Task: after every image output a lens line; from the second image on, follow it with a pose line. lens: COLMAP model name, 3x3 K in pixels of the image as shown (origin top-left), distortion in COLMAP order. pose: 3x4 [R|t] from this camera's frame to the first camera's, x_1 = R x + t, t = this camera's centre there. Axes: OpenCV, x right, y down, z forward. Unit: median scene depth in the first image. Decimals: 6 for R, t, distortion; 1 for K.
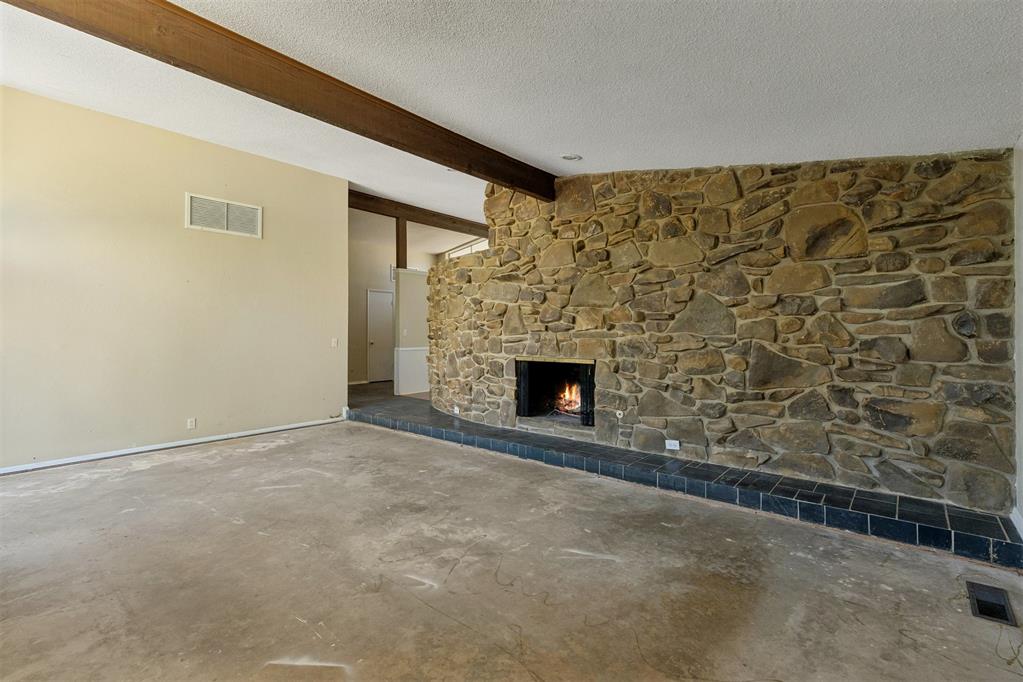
lens RADIAL K [[463.6, 0, 511.6], [0, 463.6, 337.6], [0, 0, 1]] dist [-0.000861, -0.000152]
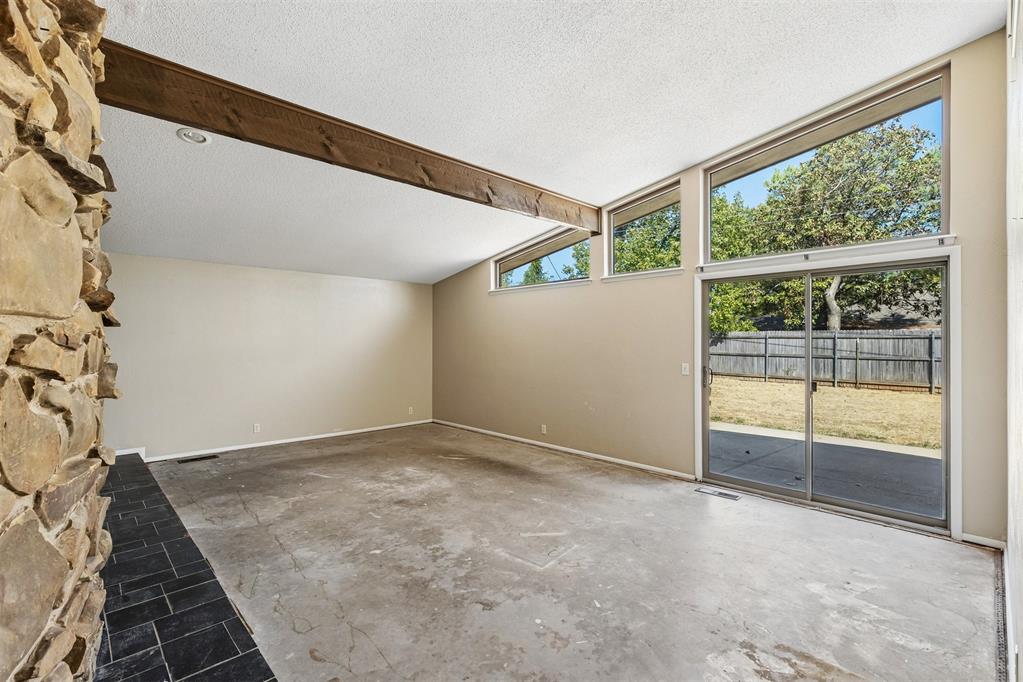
lens RADIAL K [[463.6, 0, 511.5], [0, 463.6, 340.7], [0, 0, 1]] dist [-0.000861, -0.000152]
pose [[-0.994761, 0.002629, 0.102193, -0.591625], [0.003341, 0.999971, 0.006800, -0.059767], [-0.102173, 0.007106, -0.994741, 2.101086]]
